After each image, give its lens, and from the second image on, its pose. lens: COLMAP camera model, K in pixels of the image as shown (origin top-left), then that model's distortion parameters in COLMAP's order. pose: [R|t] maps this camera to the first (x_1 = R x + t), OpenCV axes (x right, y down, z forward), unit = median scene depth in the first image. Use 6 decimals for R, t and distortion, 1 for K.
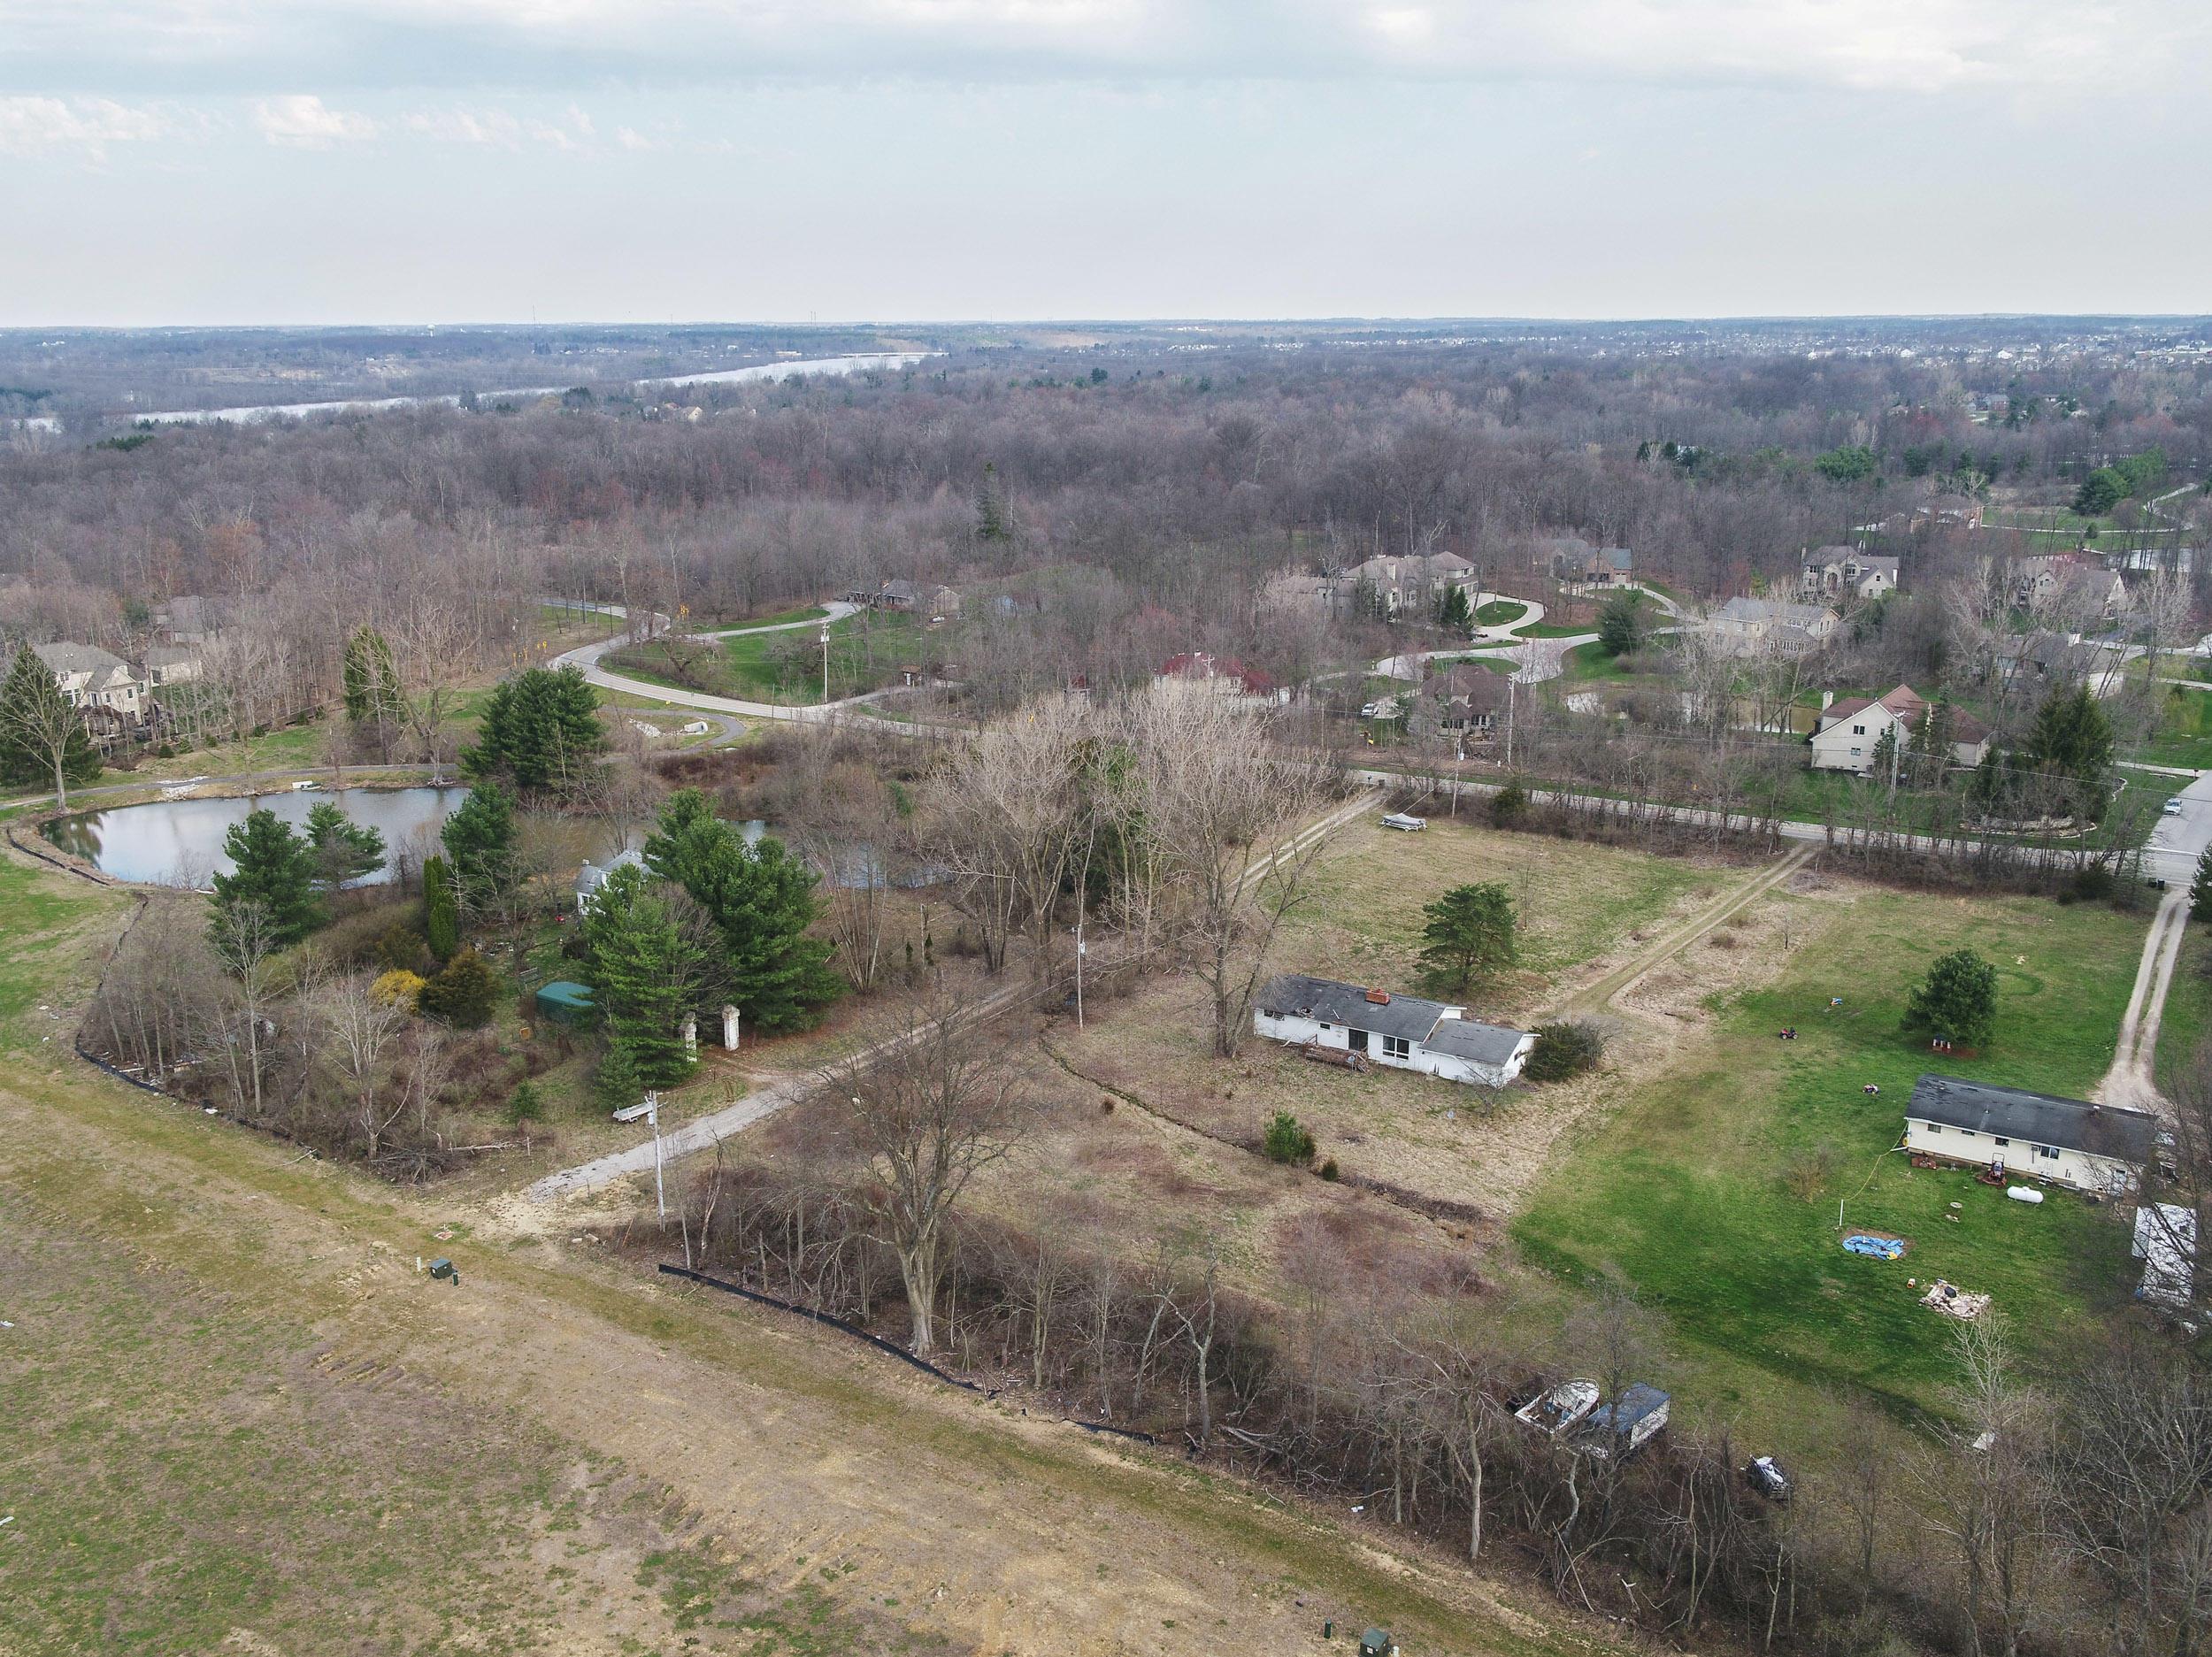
lens RADIAL K [[1907.5, 0, 1108.7], [0, 1907.5, 828.5], [0, 0, 1]] dist [-0.015196, 0.015199]
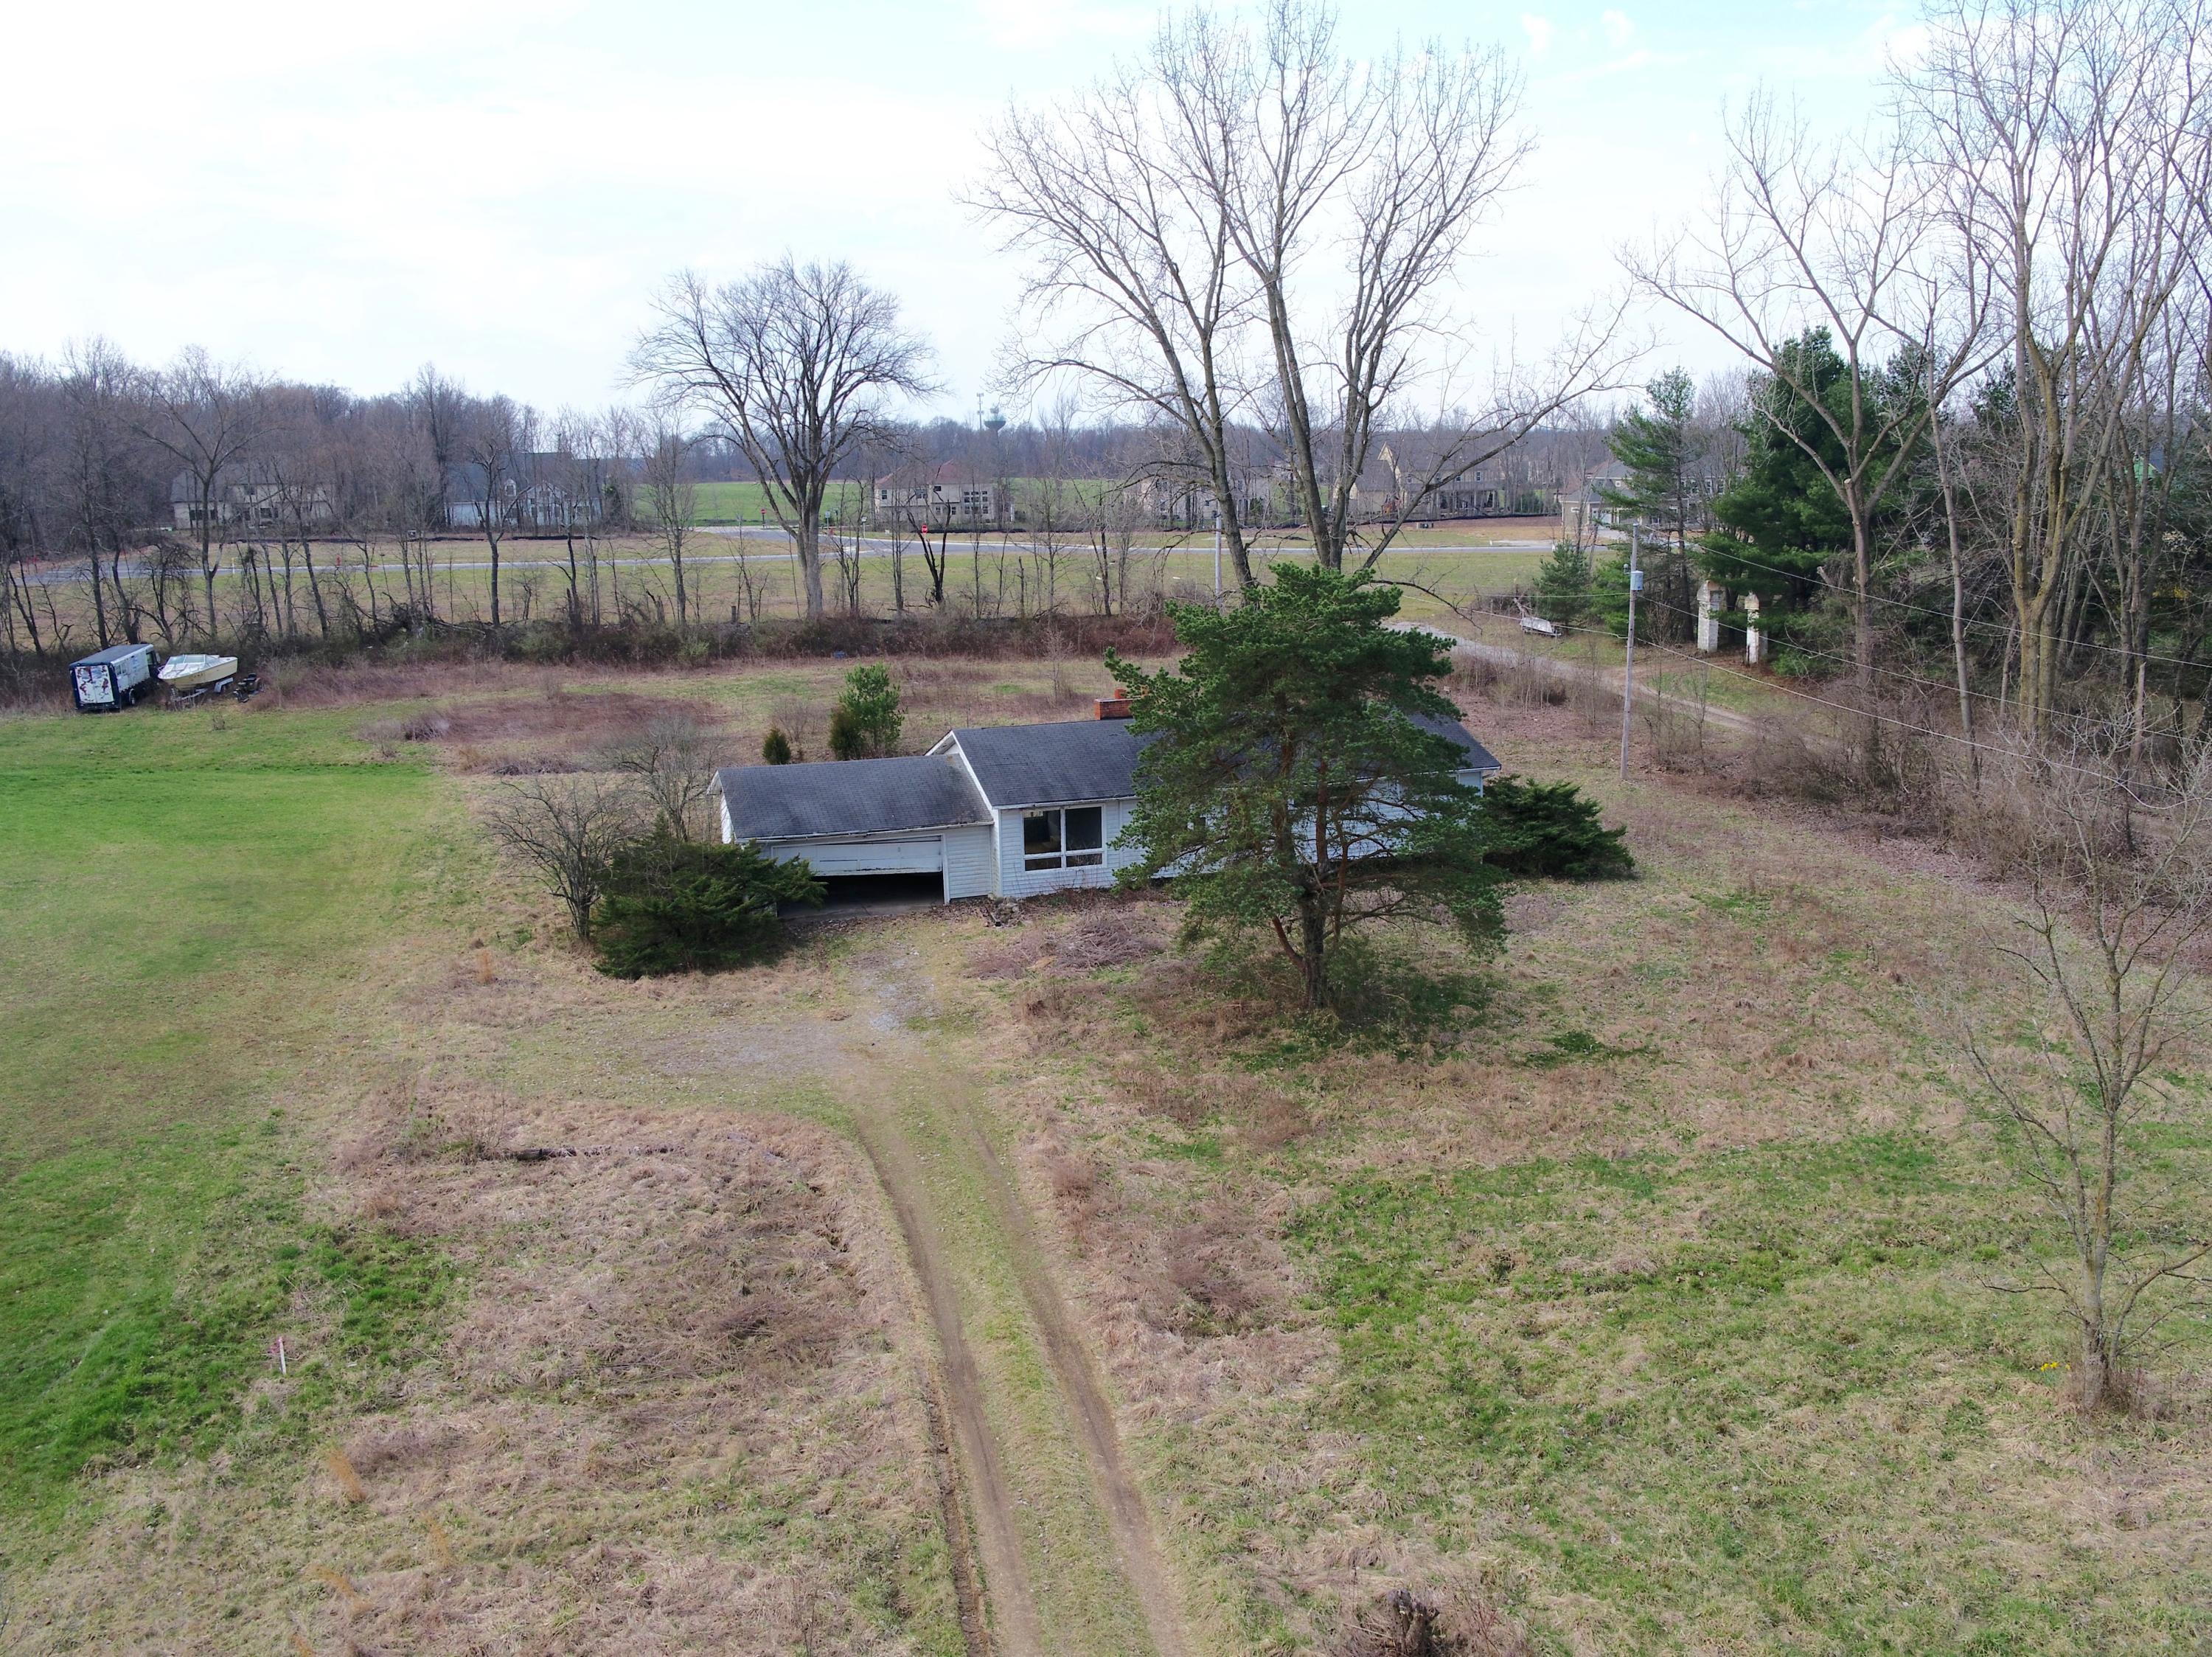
lens RADIAL K [[1907.7, 0, 1102.4], [0, 1907.7, 823.7], [0, 0, 1]] dist [-0.015196, 0.015199]
pose [[-0.643049, 0.166711, -0.747459, 0.467363], [-0.173430, 0.918960, 0.354167, -0.026130], [0.745929, 0.357379, -0.562024, 1.328774]]
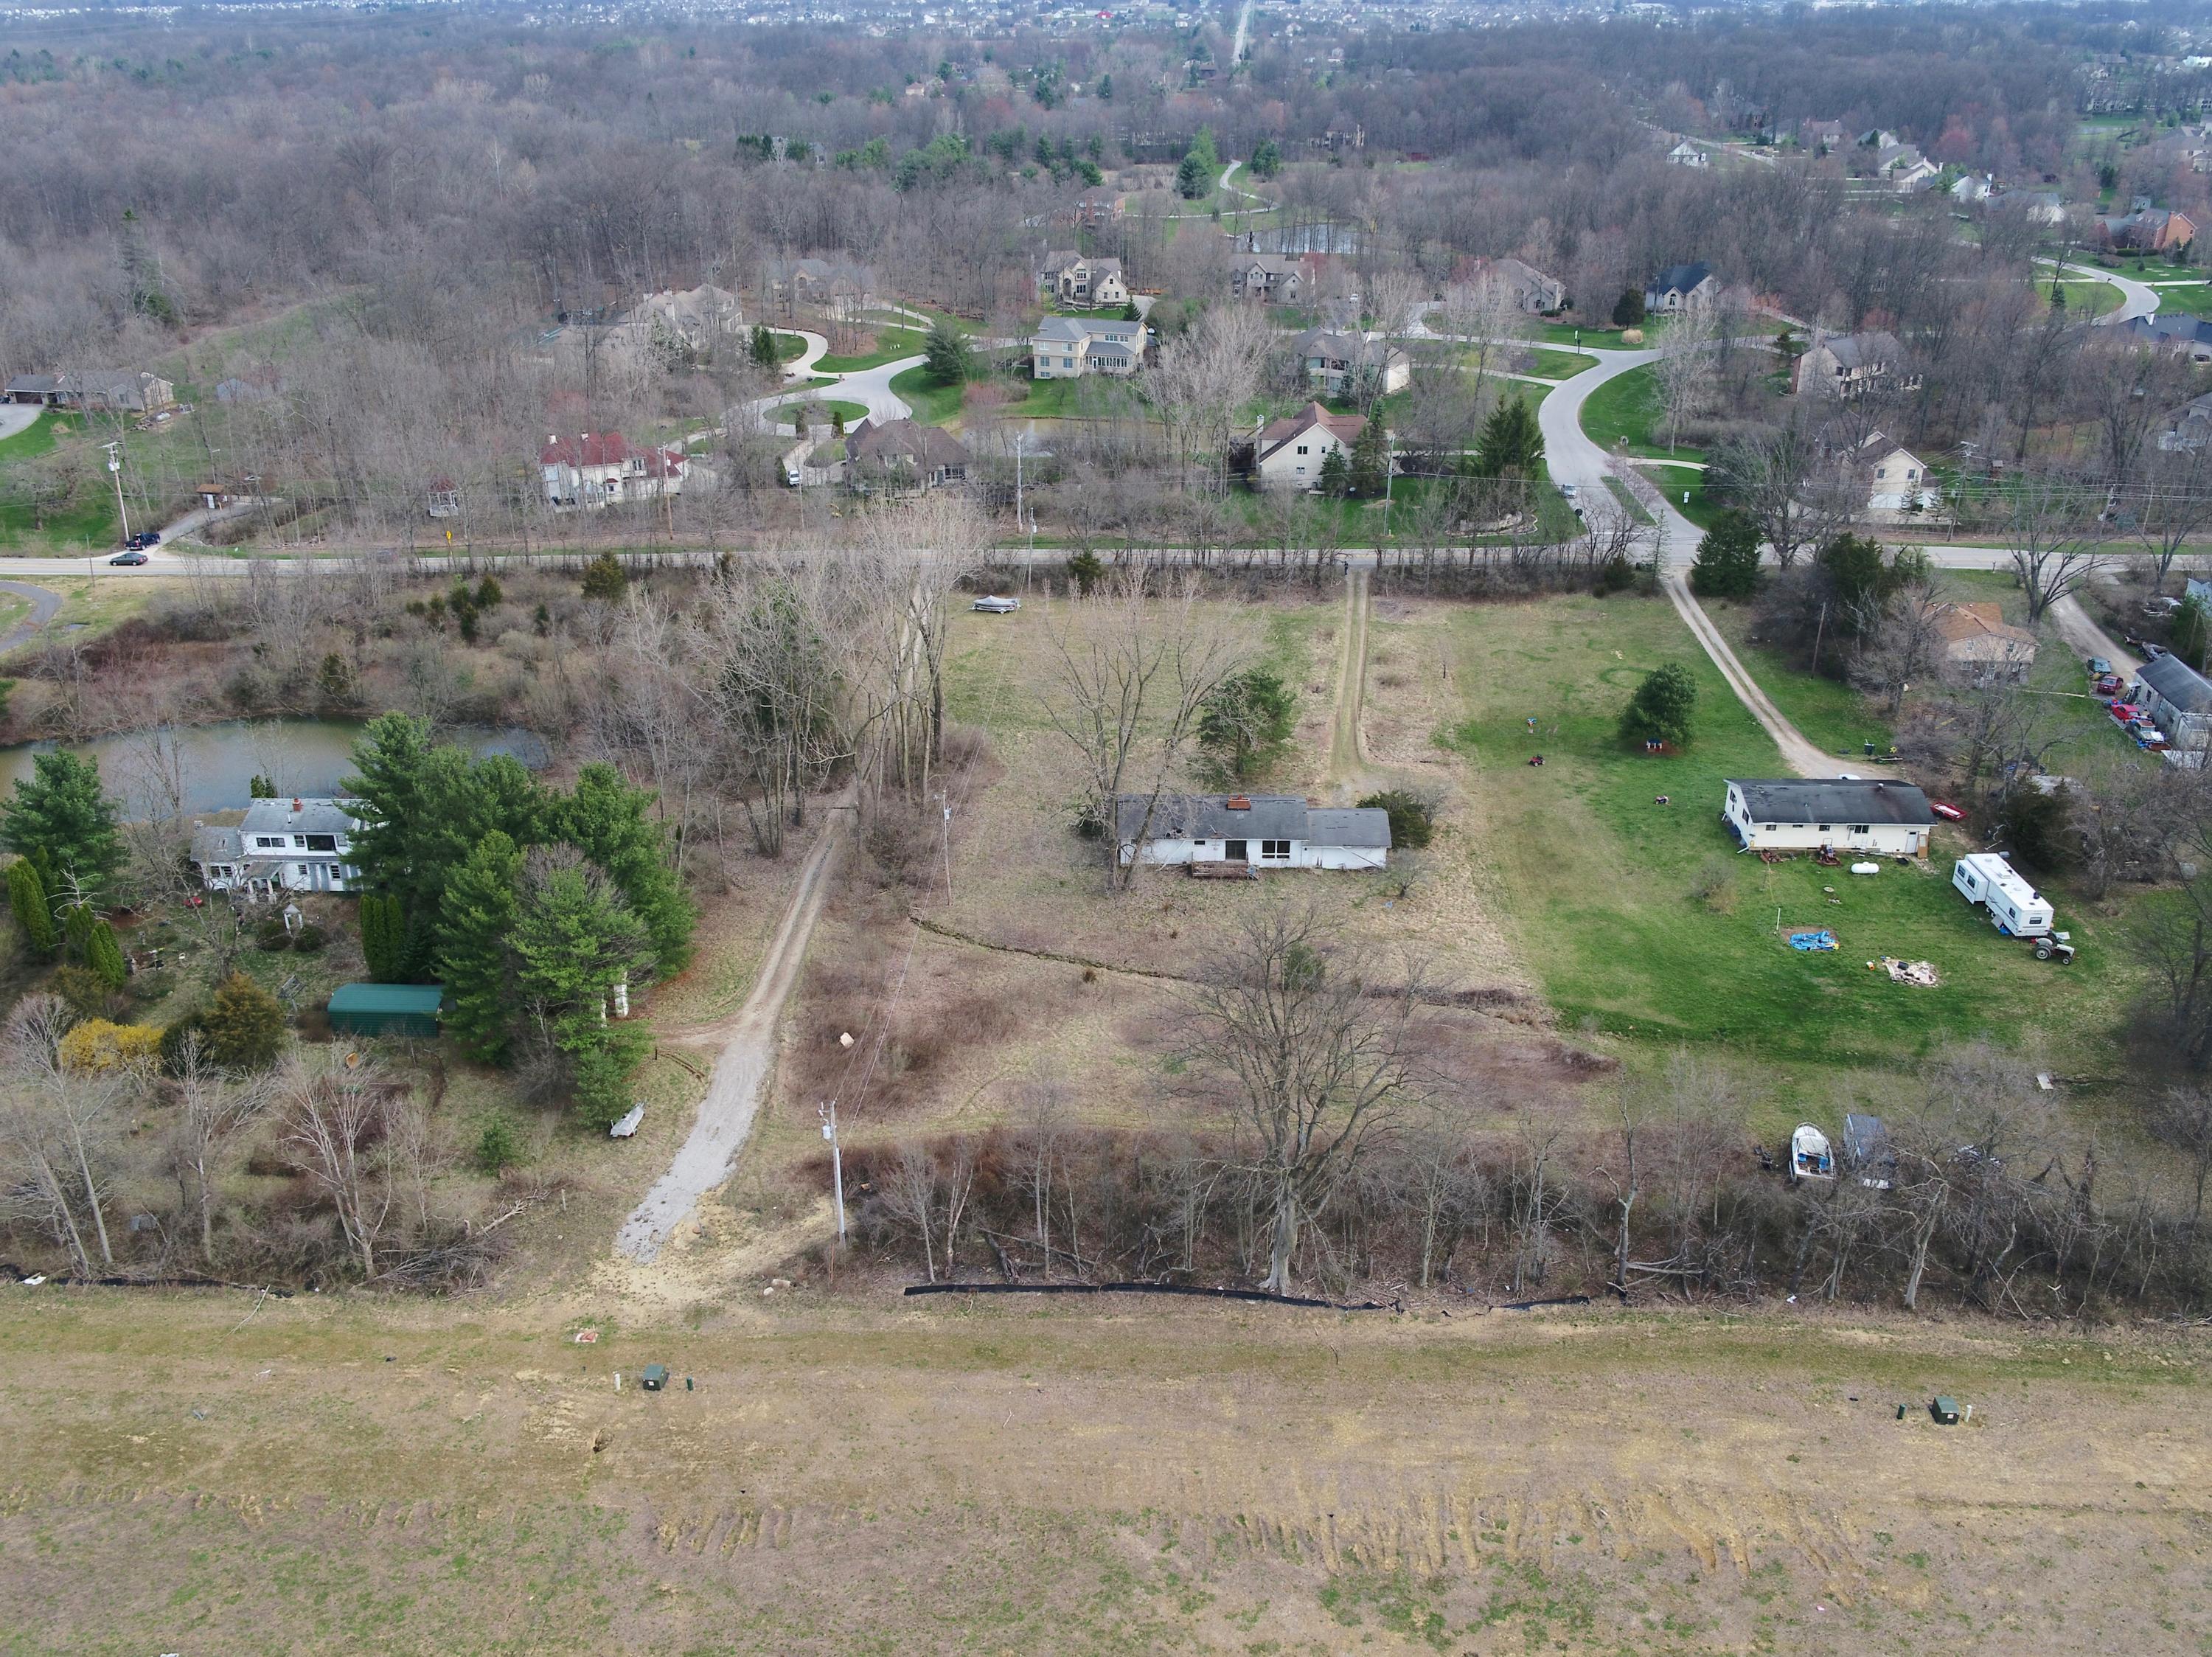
lens RADIAL K [[1907.7, 0, 1111.5], [0, 1907.7, 818.9], [0, 0, 1]] dist [-0.015196, 0.015199]
pose [[0.853995, -0.205891, 0.477809, -0.442015], [0.128644, 0.973412, 0.189523, -0.114635], [-0.504127, -0.100384, 0.857776, 0.179650]]
